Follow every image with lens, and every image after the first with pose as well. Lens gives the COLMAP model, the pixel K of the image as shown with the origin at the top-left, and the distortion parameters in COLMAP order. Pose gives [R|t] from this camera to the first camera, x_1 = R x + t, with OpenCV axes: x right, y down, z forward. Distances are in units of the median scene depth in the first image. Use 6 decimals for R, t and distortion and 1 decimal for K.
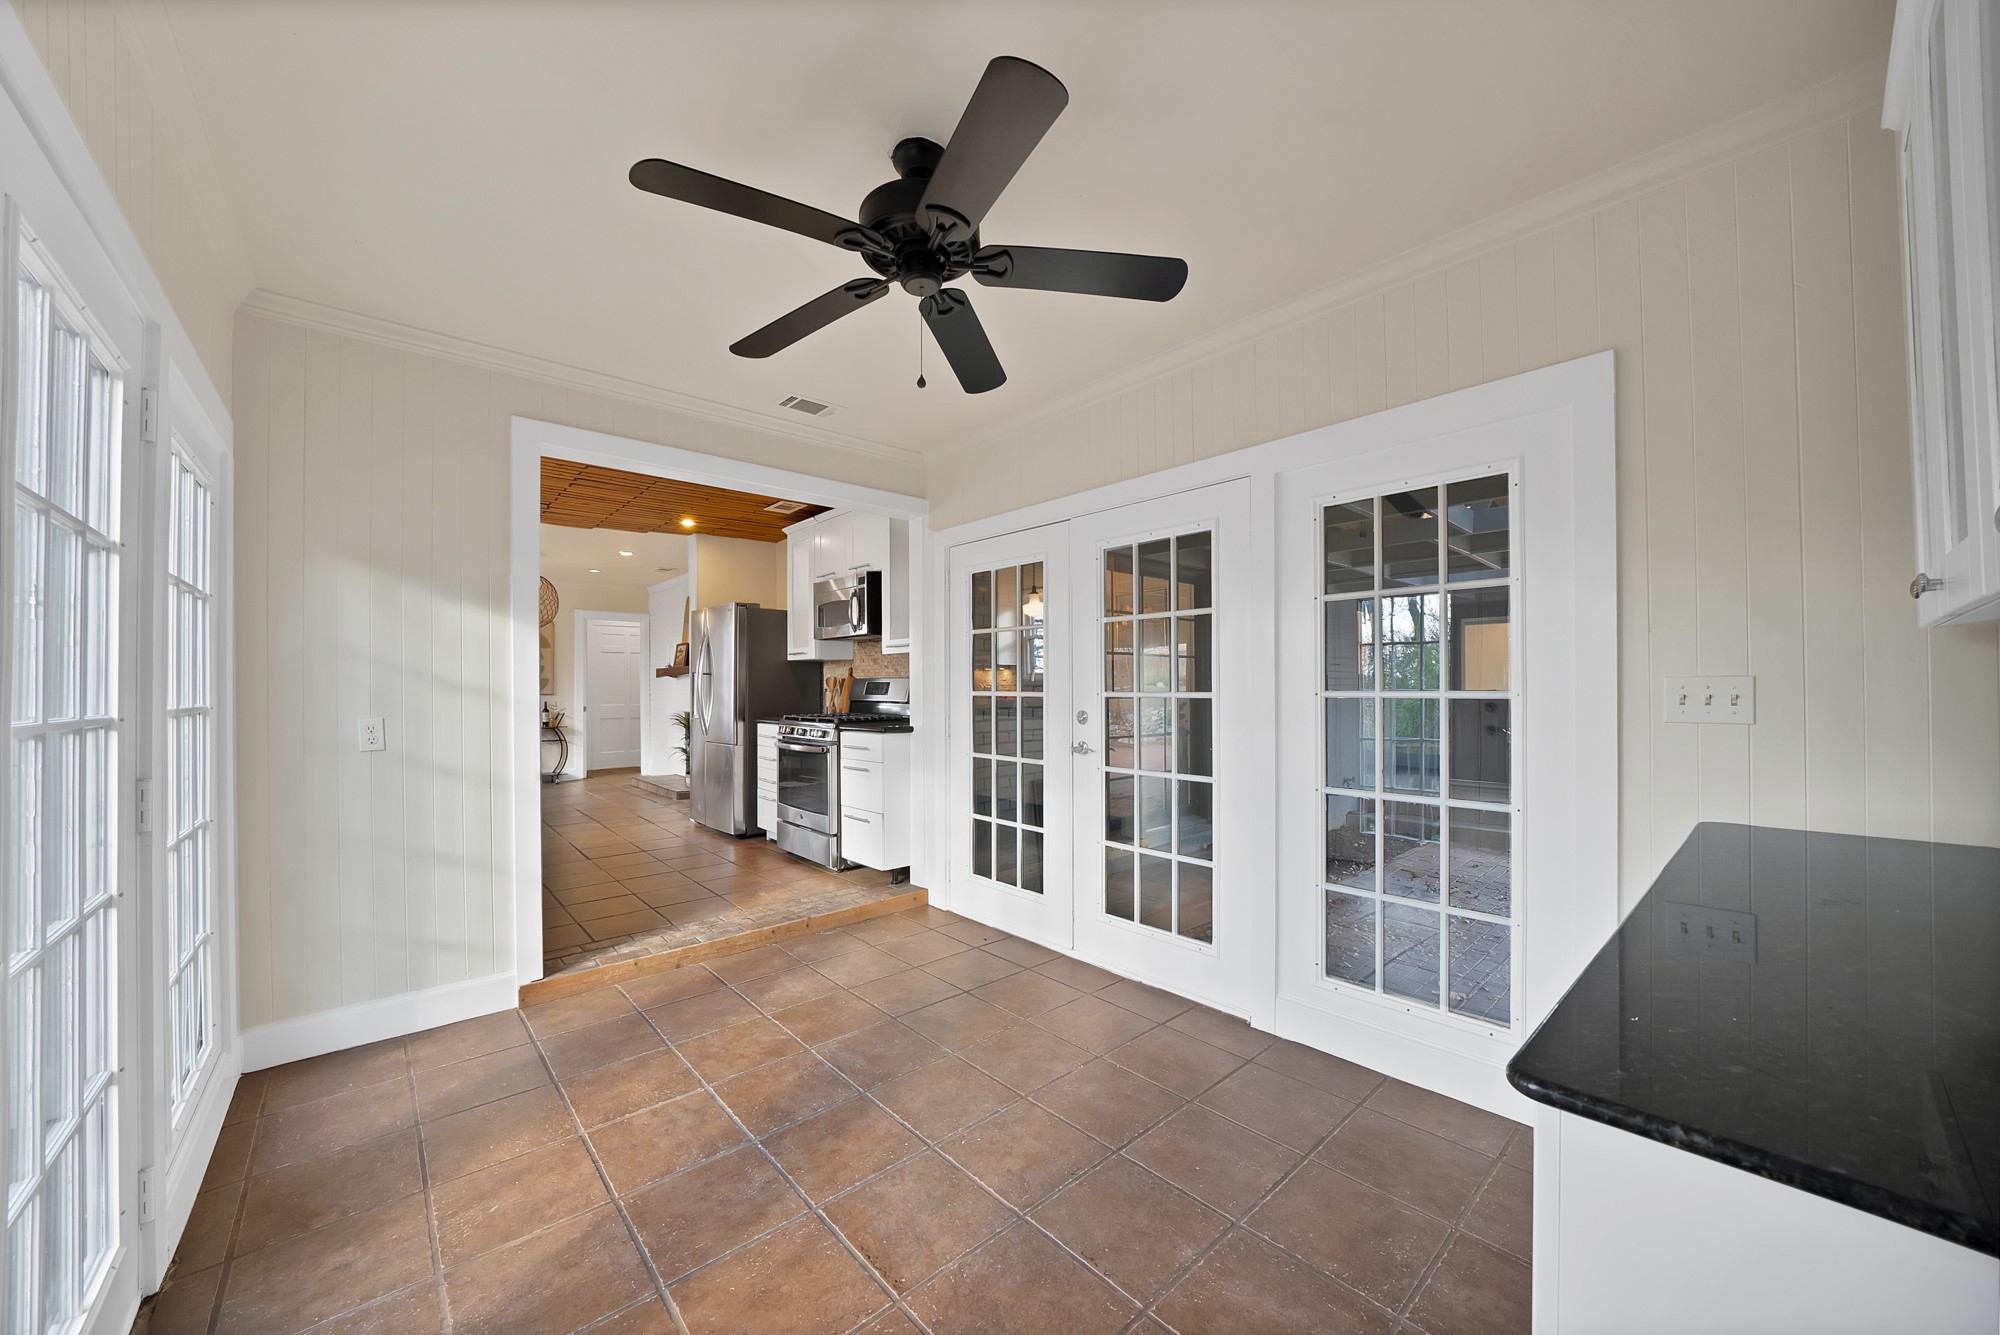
lens RADIAL K [[712.8, 0, 986.6], [0, 712.8, 670.7], [0, 0, 1]] dist [-0.000534, -0.000039]
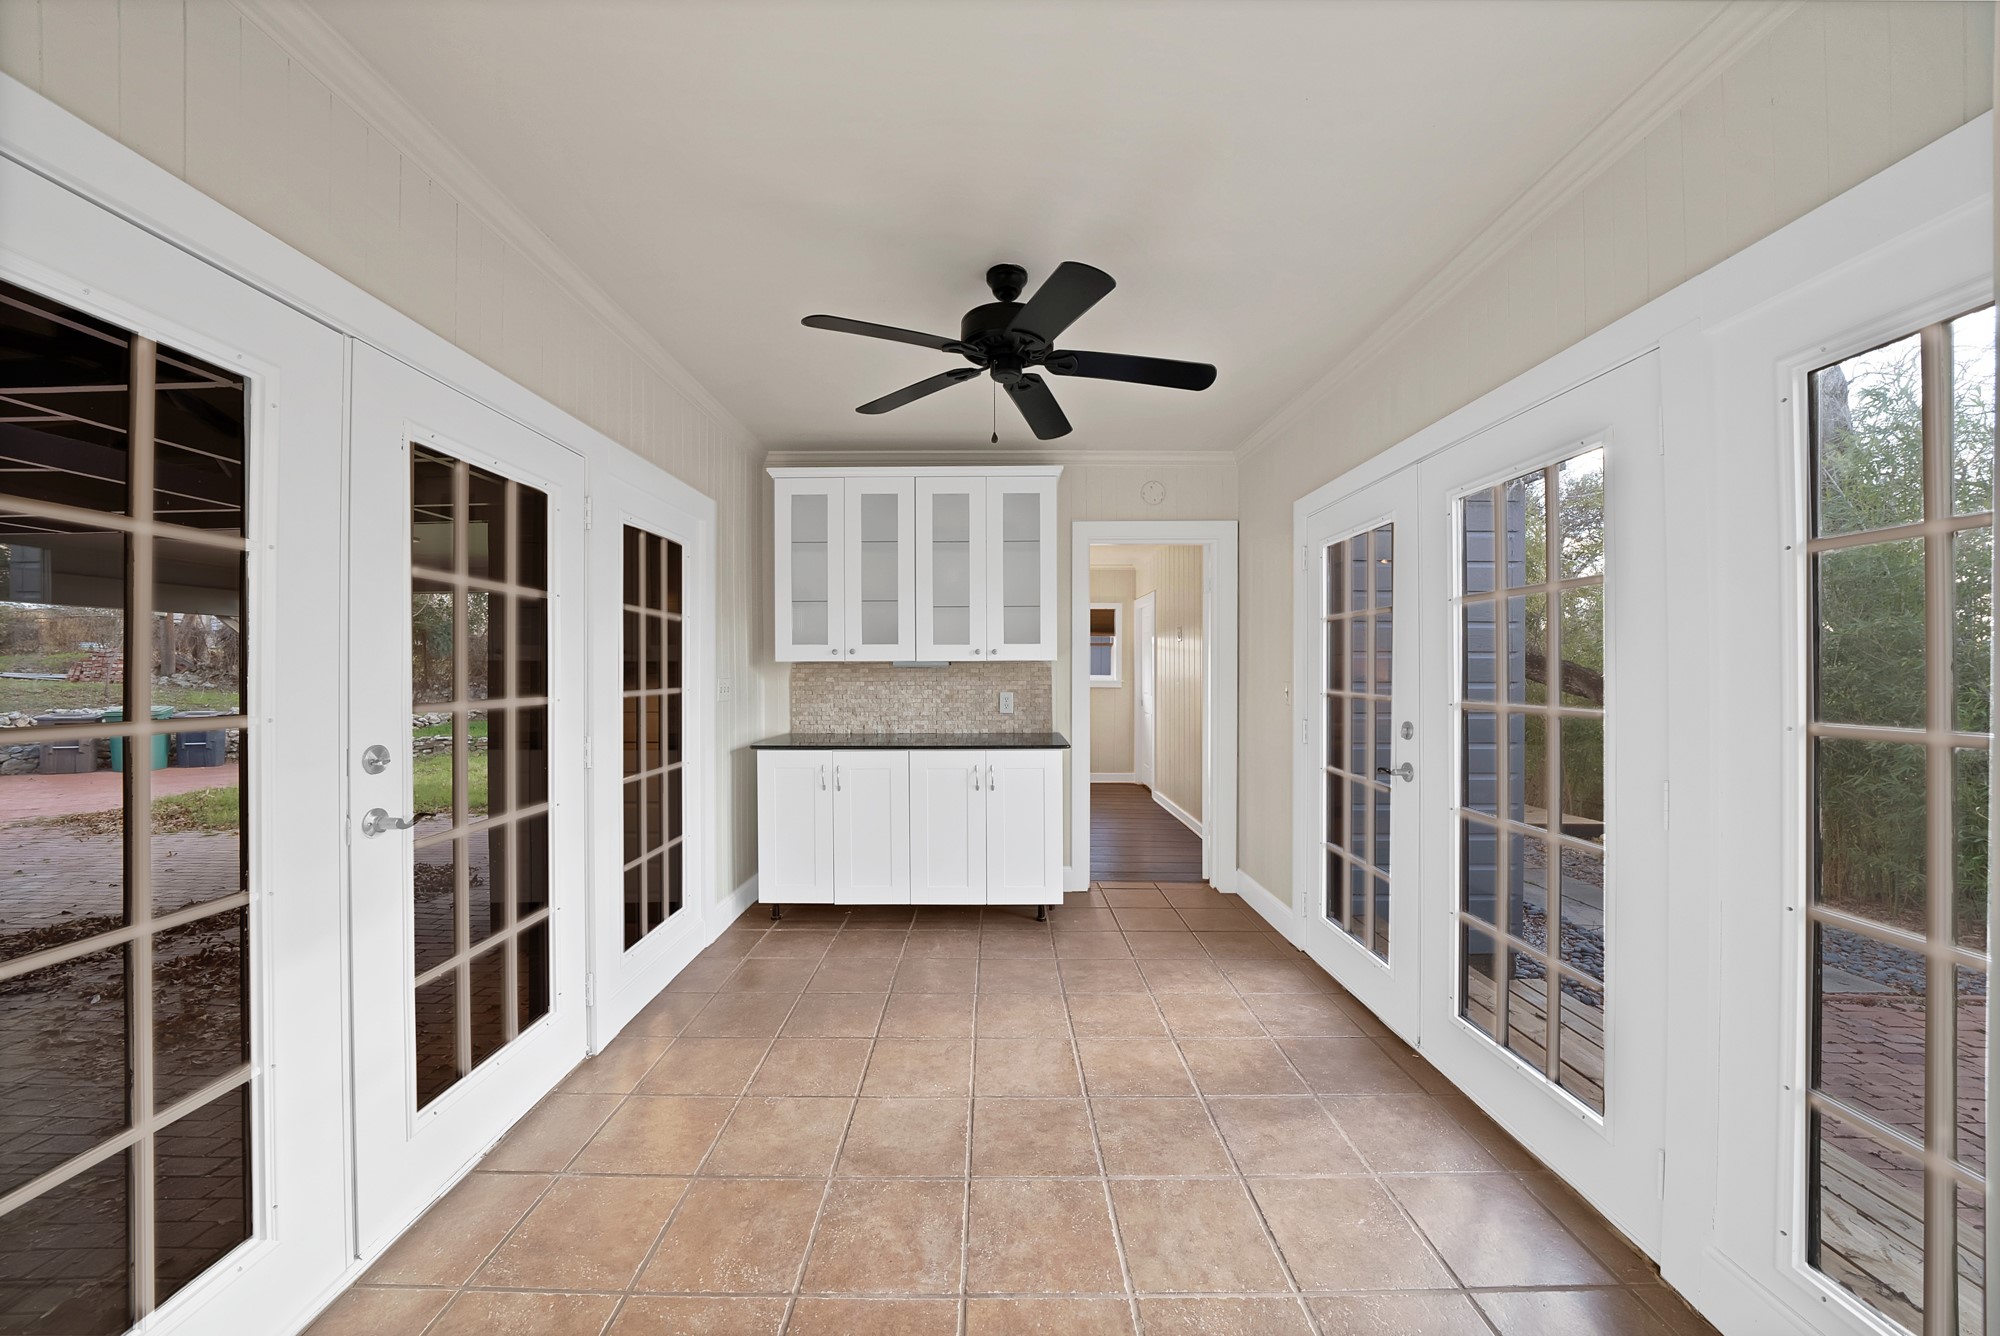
lens RADIAL K [[712.8, 0, 986.6], [0, 712.8, 671.2], [0, 0, 1]] dist [-0.000534, -0.000039]
pose [[-0.740942, 0.004183, 0.671556, -0.796009], [-0.009812, 0.999806, -0.017052, 0.014636], [-0.671497, -0.019224, -0.740758, 1.710893]]
